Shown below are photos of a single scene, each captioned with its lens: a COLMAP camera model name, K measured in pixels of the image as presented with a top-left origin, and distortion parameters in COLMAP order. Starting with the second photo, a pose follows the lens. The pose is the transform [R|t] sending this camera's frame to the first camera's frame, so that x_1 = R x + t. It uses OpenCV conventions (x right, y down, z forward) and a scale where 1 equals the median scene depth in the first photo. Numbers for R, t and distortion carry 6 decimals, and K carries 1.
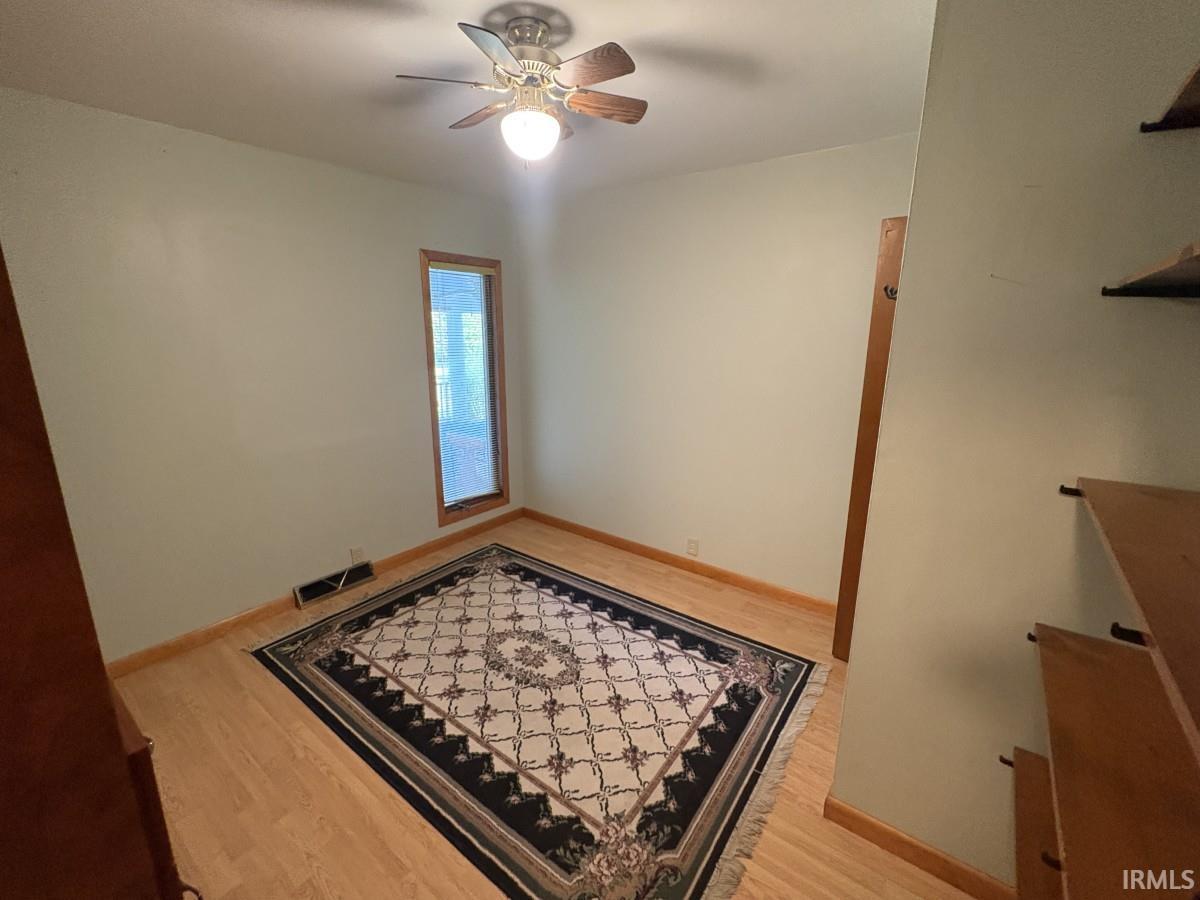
lens RADIAL K [[509.0, 0, 601.0], [0, 509.0, 446.8], [0, 0, 1]] dist [-0.001439, 0.000200]
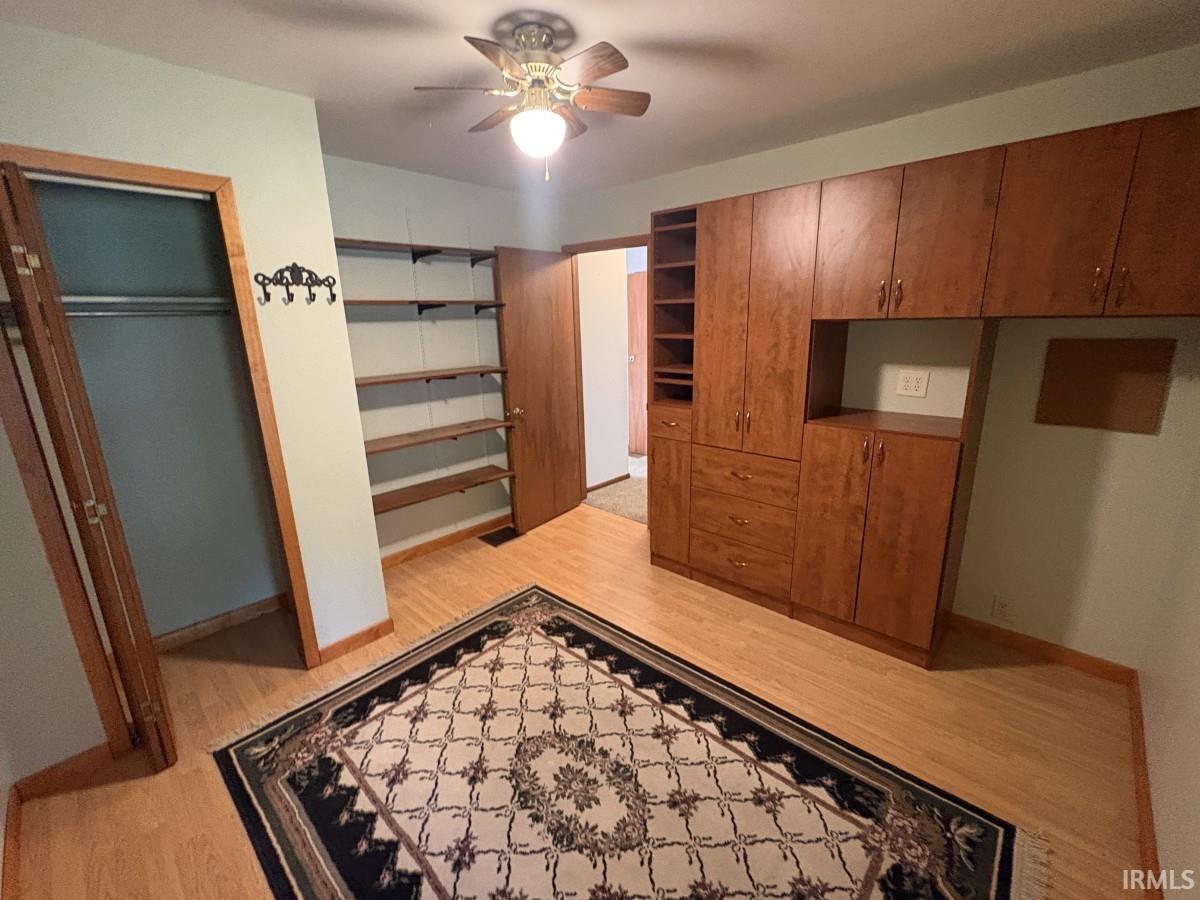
lens RADIAL K [[509.0, 0, 601.0], [0, 509.0, 446.8], [0, 0, 1]] dist [-0.001439, 0.000200]
pose [[-0.994823, -0.007463, 0.101344, -0.265188], [0.040219, 0.886947, 0.460116, -0.357630], [-0.093321, 0.461810, -0.882056, 1.546555]]
